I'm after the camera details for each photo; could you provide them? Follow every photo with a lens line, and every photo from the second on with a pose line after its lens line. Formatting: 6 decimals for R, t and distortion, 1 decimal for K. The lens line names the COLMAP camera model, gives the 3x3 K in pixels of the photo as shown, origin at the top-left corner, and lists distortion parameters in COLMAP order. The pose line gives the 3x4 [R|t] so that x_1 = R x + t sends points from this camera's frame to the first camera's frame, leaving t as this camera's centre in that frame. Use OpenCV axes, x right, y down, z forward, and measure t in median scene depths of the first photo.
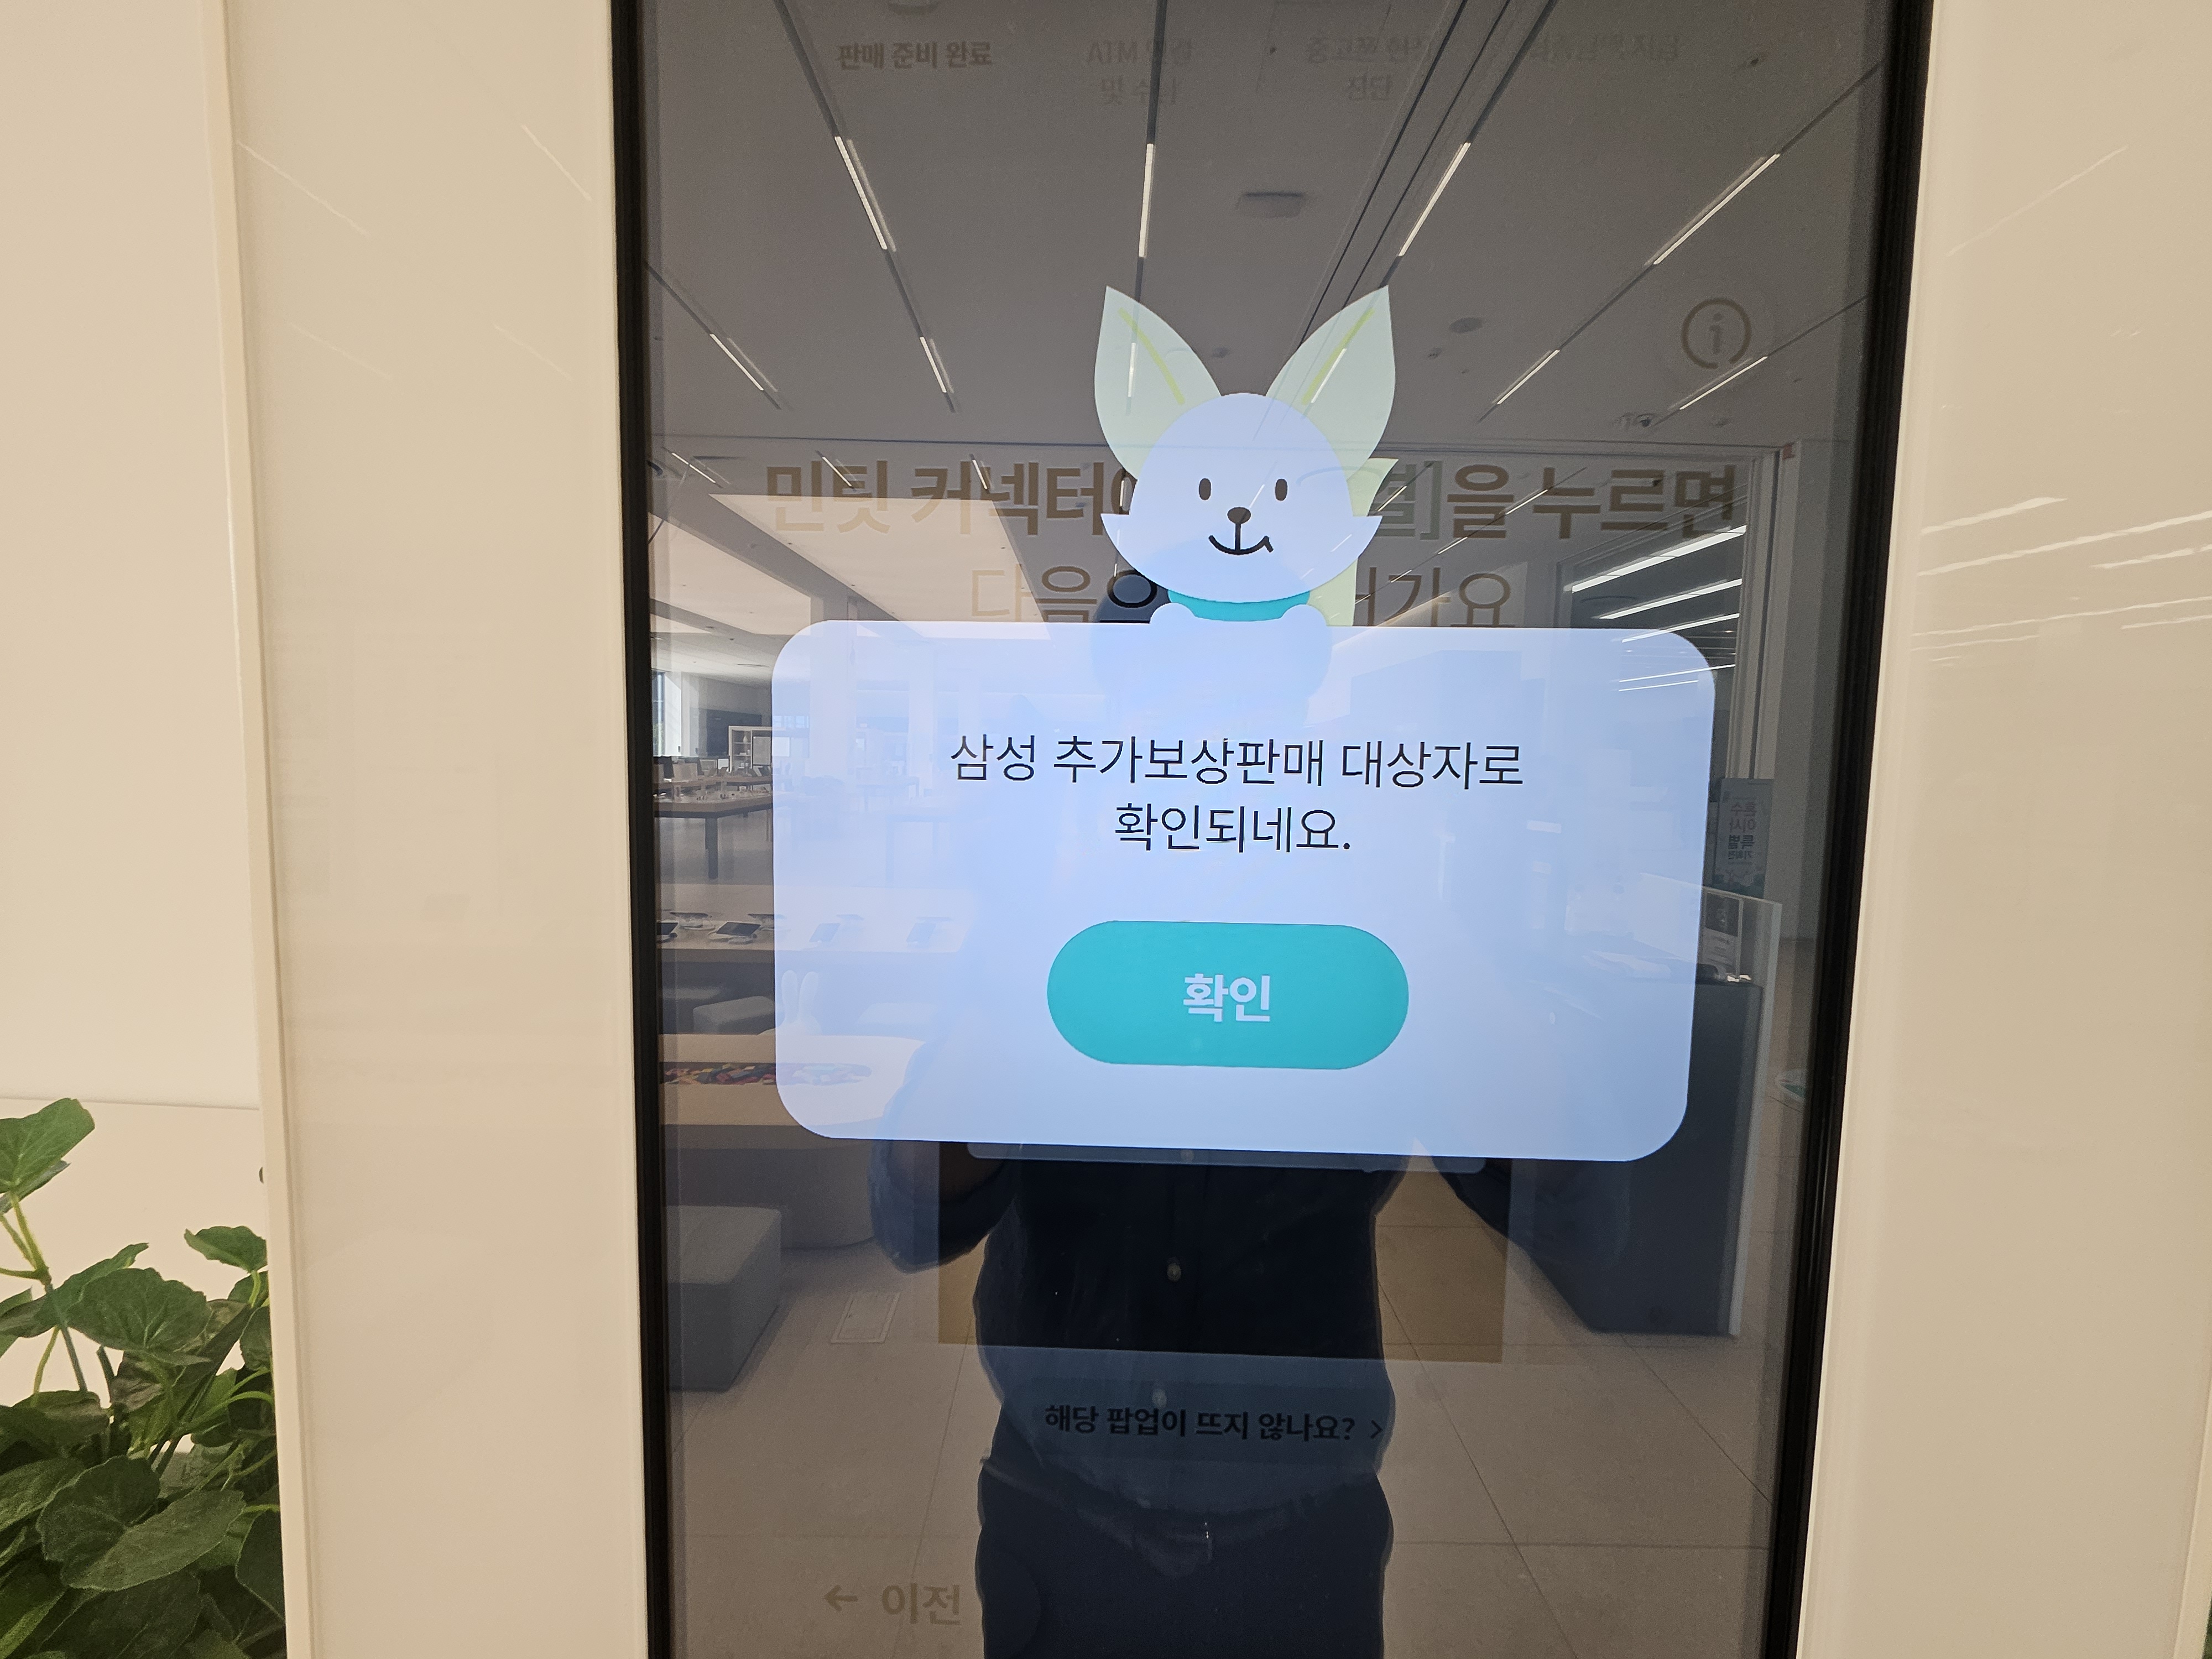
lens RADIAL K [[864.5, 0, 1106.4], [0, 864.5, 821.9], [0, 0, 1]] dist [-0.005602, 0.001696]
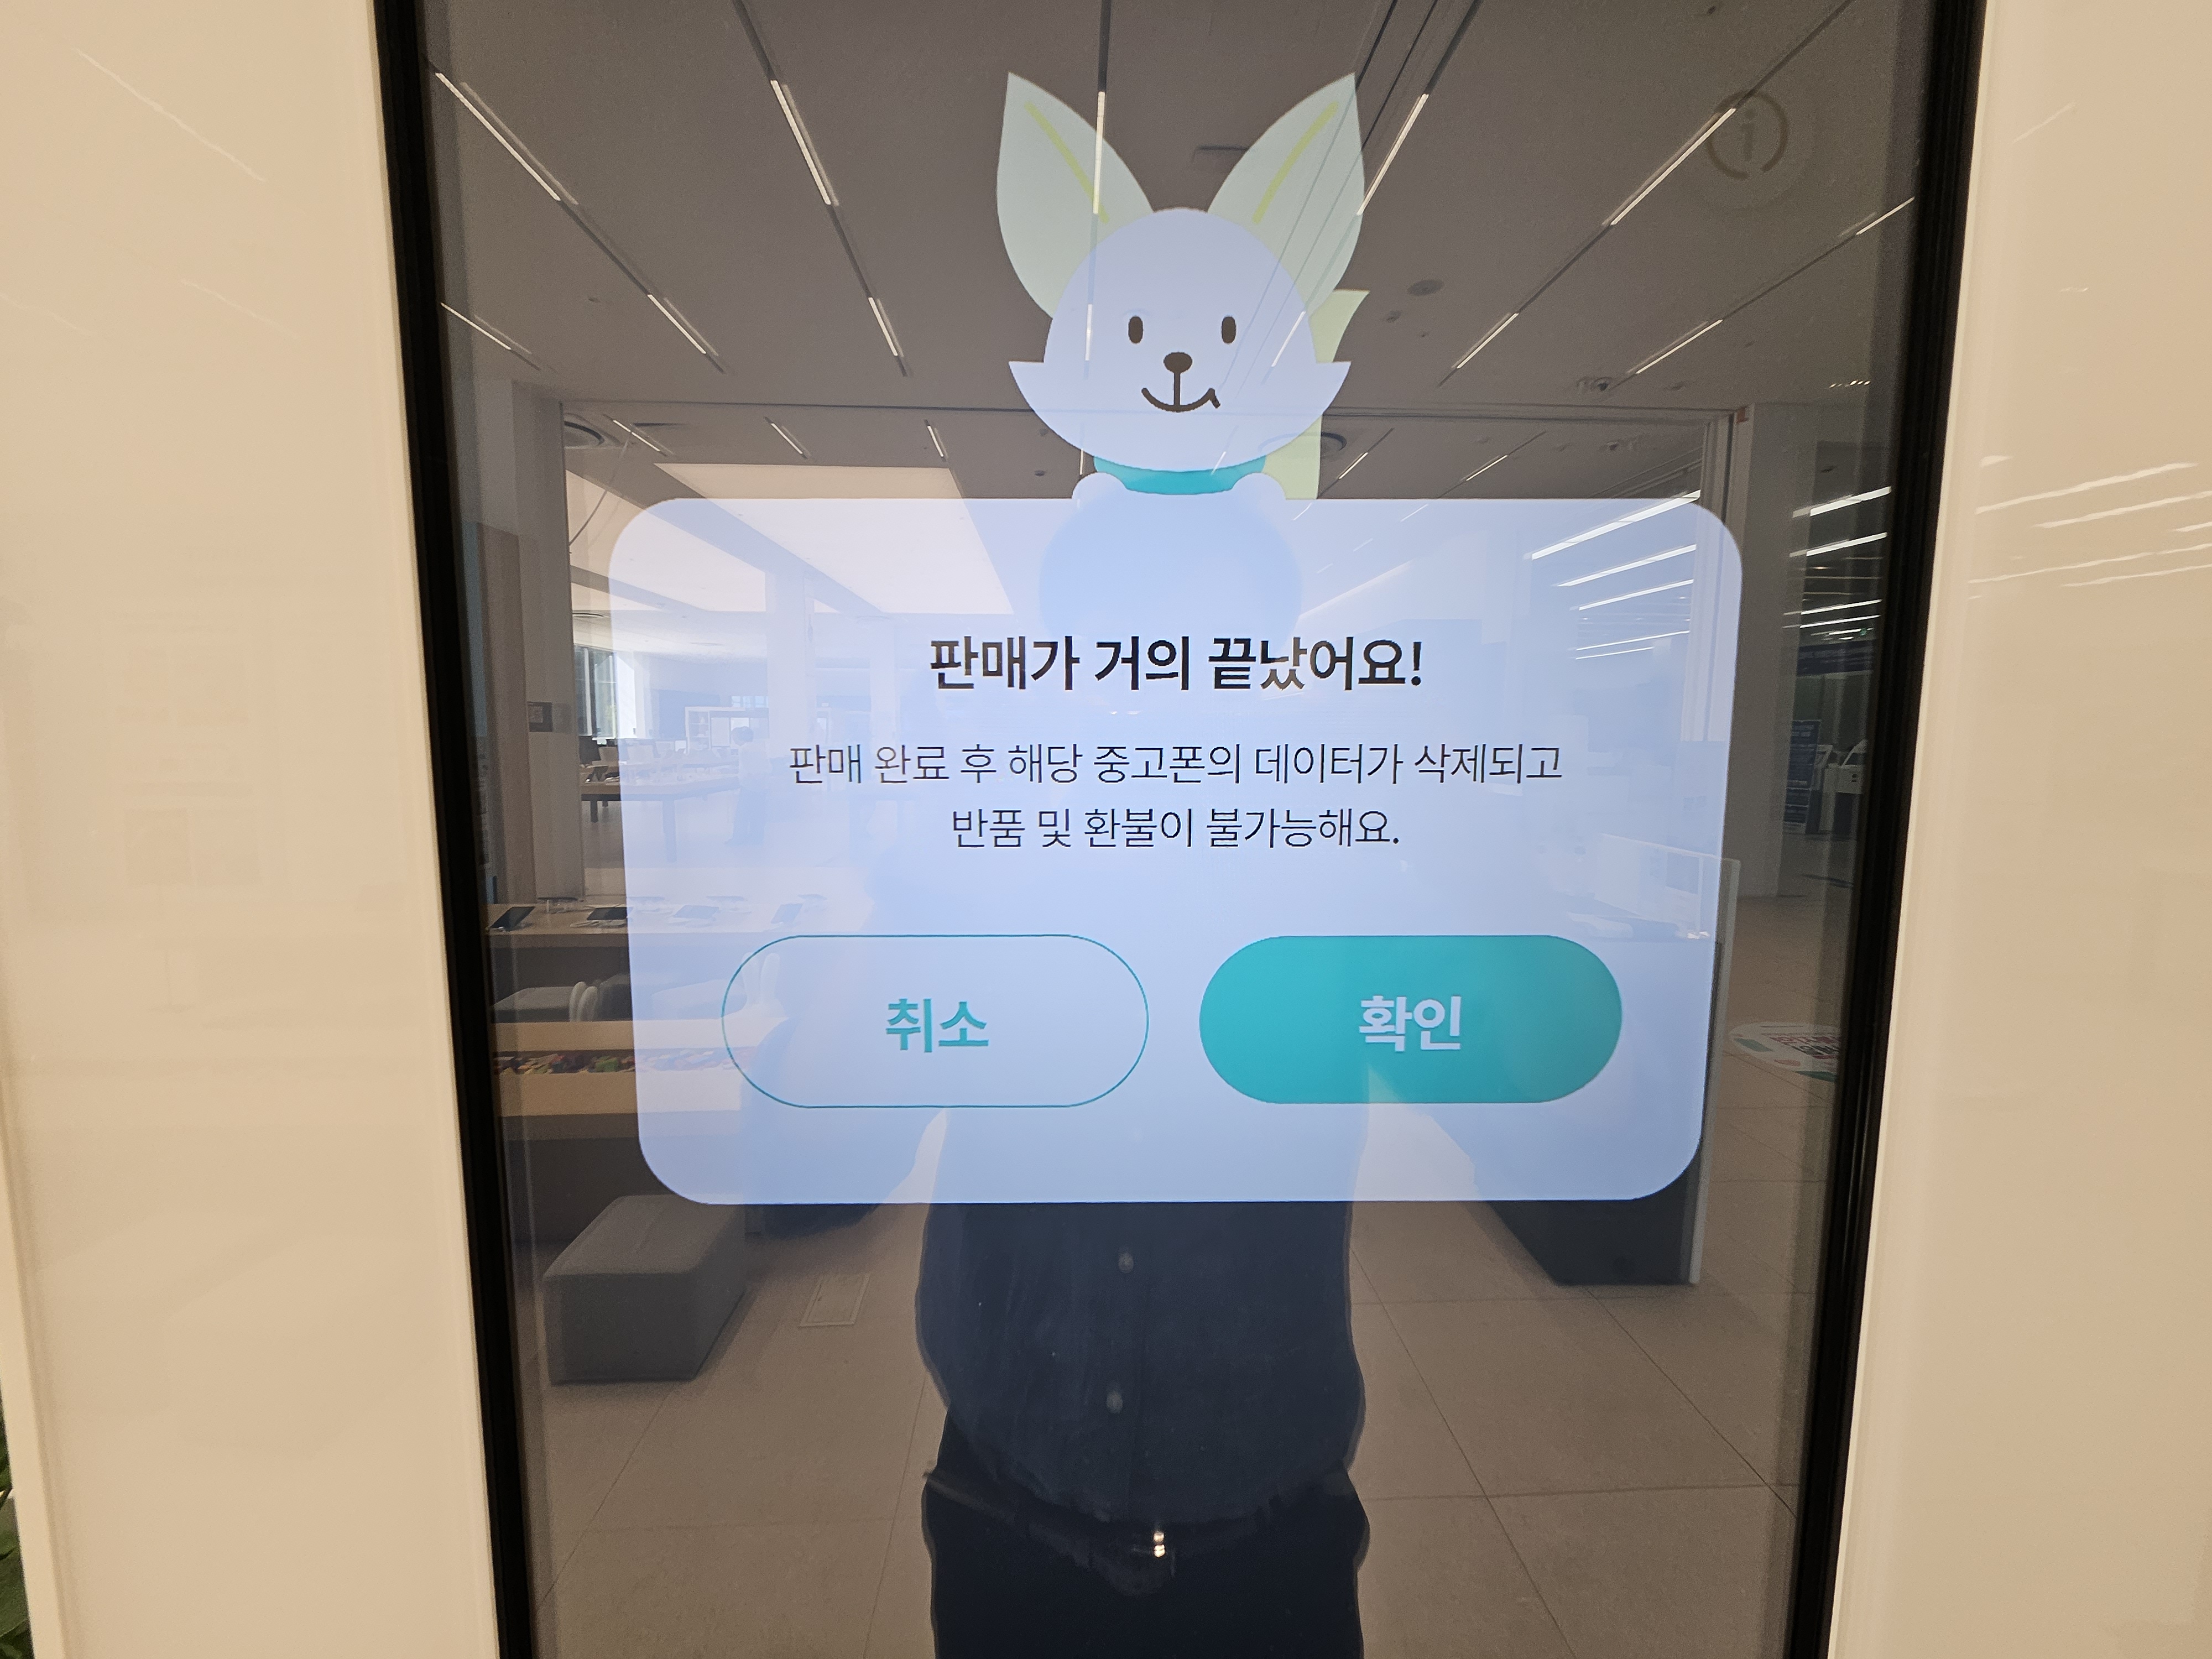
lens RADIAL K [[864.5, 0, 1105.5], [0, 864.5, 823.5], [0, 0, 1]] dist [-0.005602, 0.001696]
pose [[0.999132, -0.021081, 0.035937, 0.012884], [0.019984, 0.999331, 0.030631, 0.014101], [-0.036559, -0.029886, 0.998885, 0.048560]]
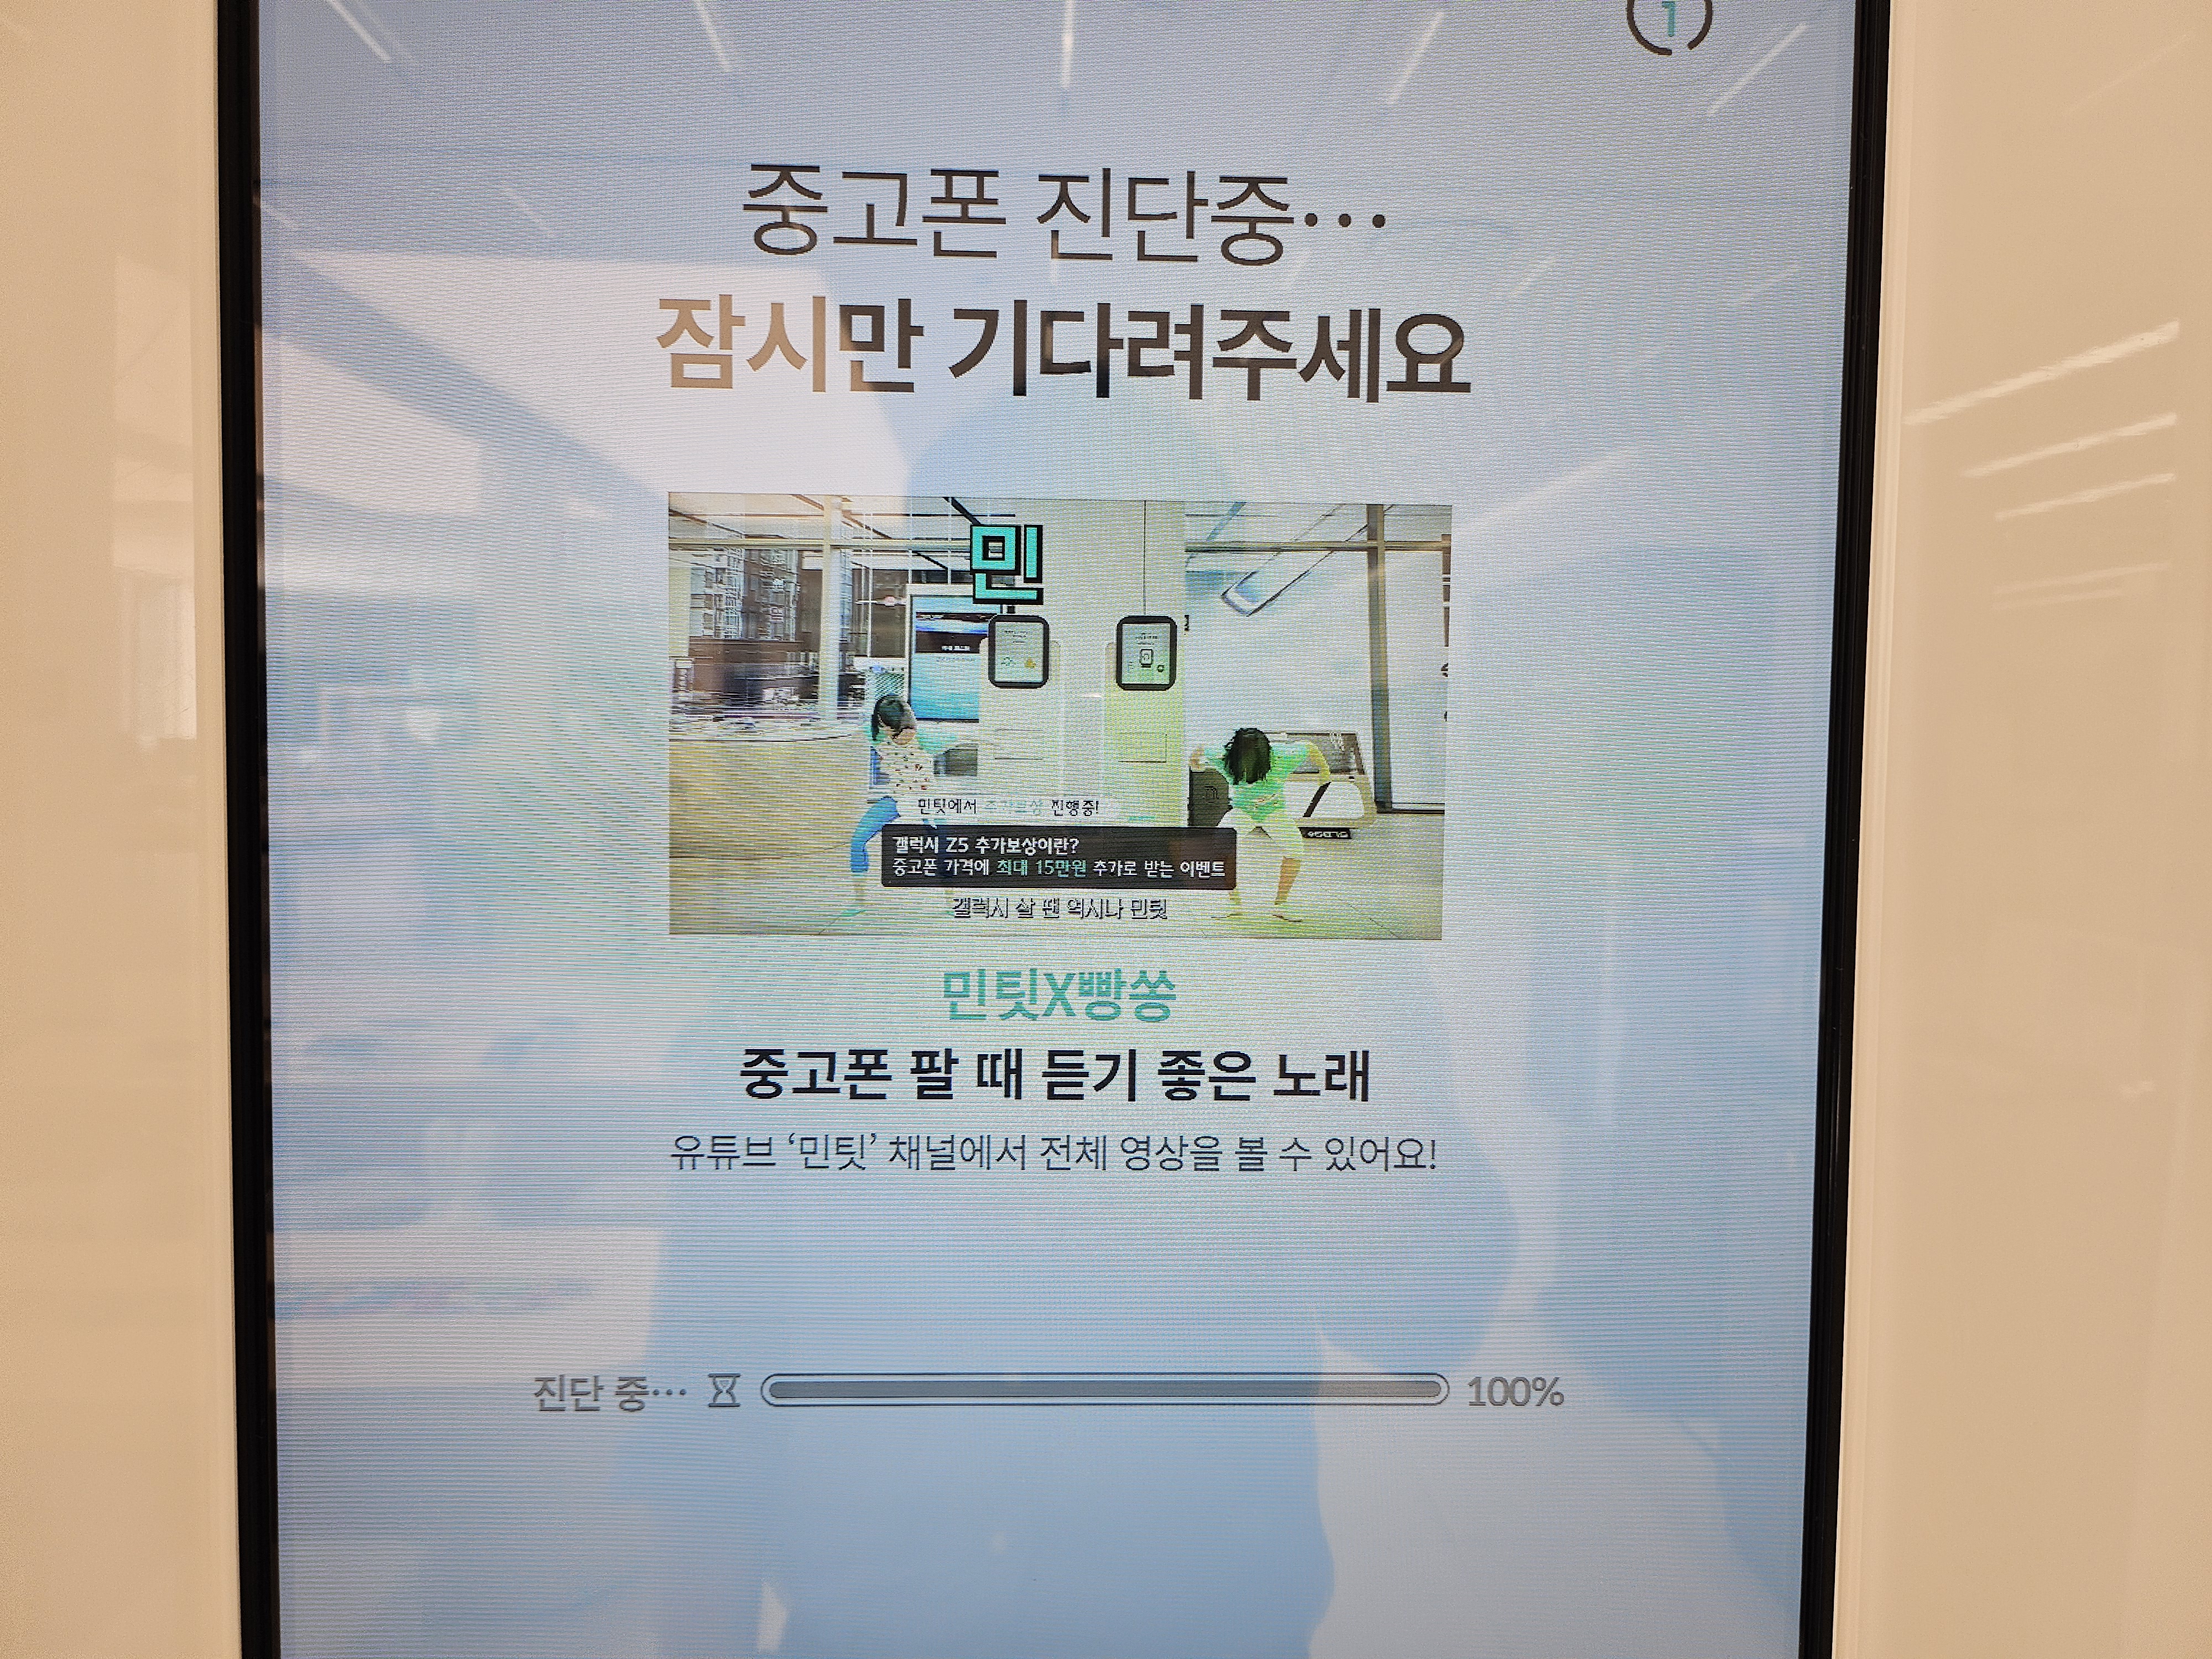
lens RADIAL K [[1575.1, 0, 1133.7], [0, 1575.1, 820.6], [0, 0, 1]] dist [0.030482, -0.048570]
pose [[0.997986, -0.007129, 0.063036, 0.035349], [0.008686, 0.999663, -0.024461, 0.055821], [-0.062841, 0.024959, 0.997711, -0.107935]]
